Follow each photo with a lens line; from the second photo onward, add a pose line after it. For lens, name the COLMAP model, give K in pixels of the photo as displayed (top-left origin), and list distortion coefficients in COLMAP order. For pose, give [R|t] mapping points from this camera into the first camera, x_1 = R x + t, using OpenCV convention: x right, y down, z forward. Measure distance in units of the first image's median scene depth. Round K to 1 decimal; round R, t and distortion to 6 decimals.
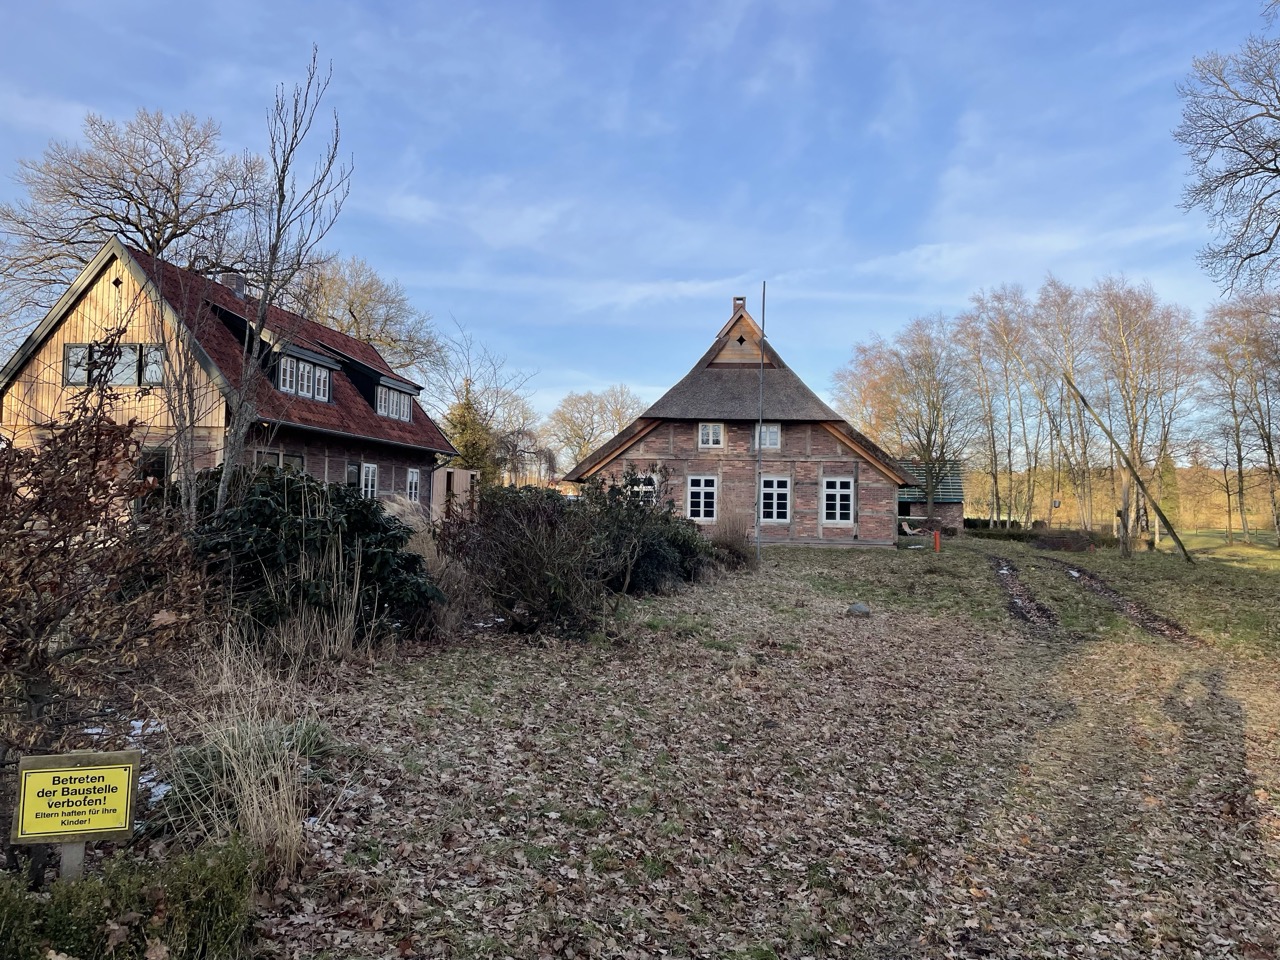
lens RADIAL K [[935.9, 0, 637.1], [0, 935.9, 465.3], [0, 0, 1]] dist [0.095415, -0.117646]
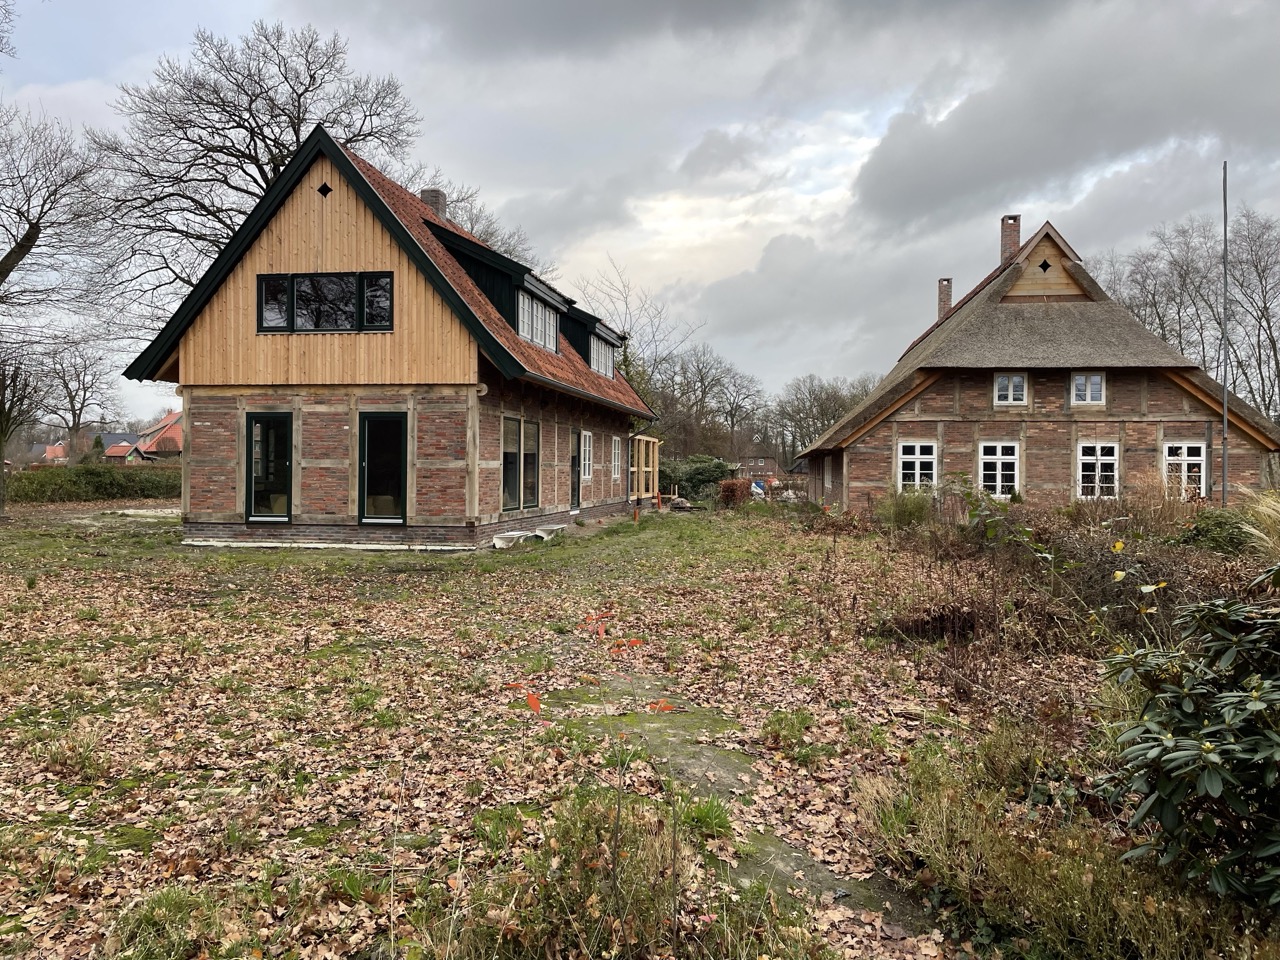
lens RADIAL K [[949.1, 0, 640.0], [0, 949.1, 466.6], [0, 0, 1]] dist [0.098233, -0.125122]
pose [[0.998466, -0.009172, -0.054597, -0.187283], [0.011337, 0.999156, 0.039477, -0.002883], [0.054189, -0.040036, 0.997728, 0.184659]]
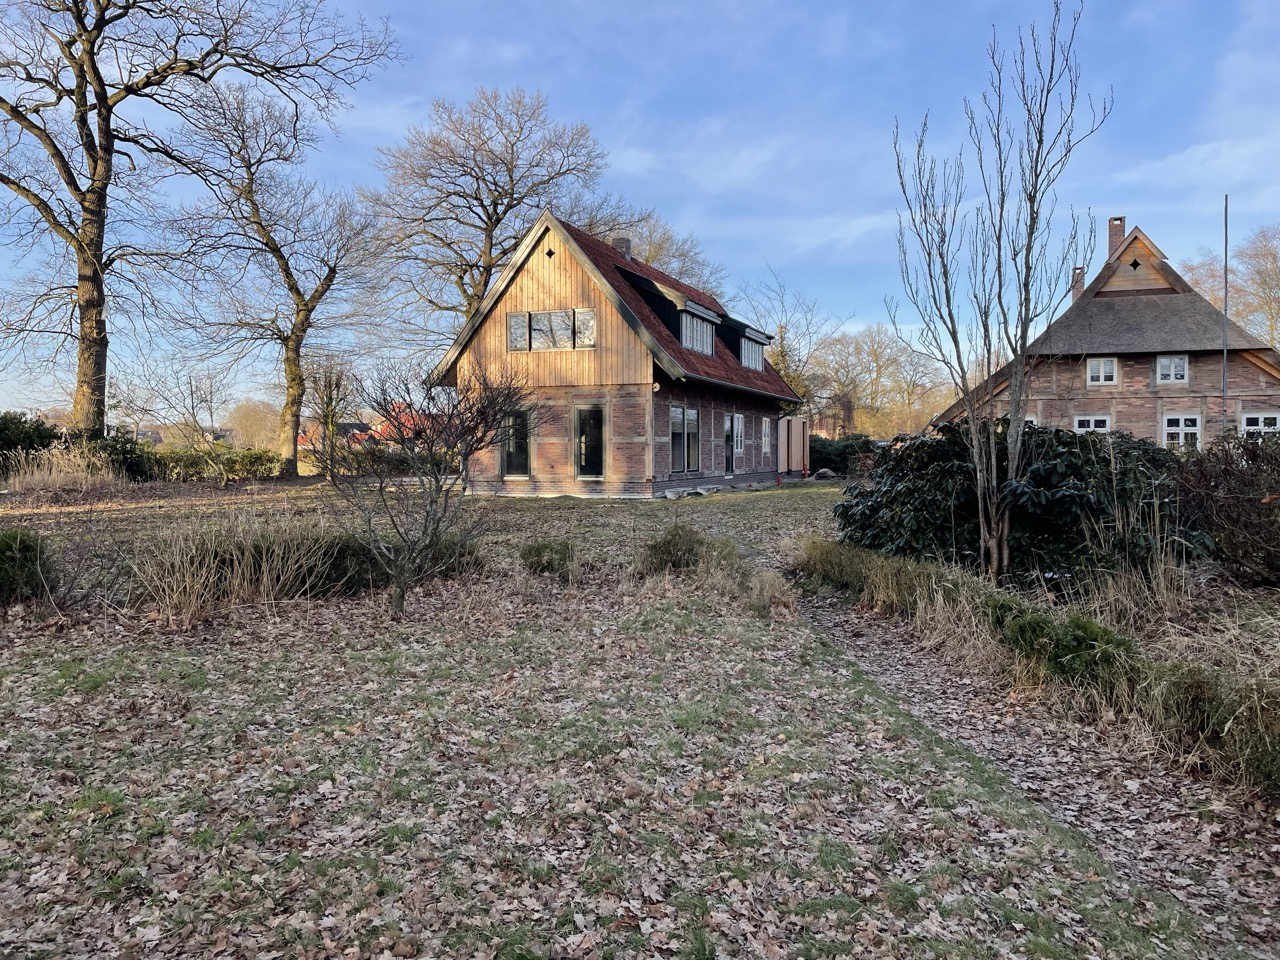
lens RADIAL K [[935.9, 0, 637.1], [0, 935.9, 465.3], [0, 0, 1]] dist [0.095415, -0.117646]
pose [[0.969279, -0.016413, -0.245415, -0.136274], [0.030399, 0.998115, 0.053311, -0.003768], [0.244078, -0.059134, 0.967951, -0.017954]]
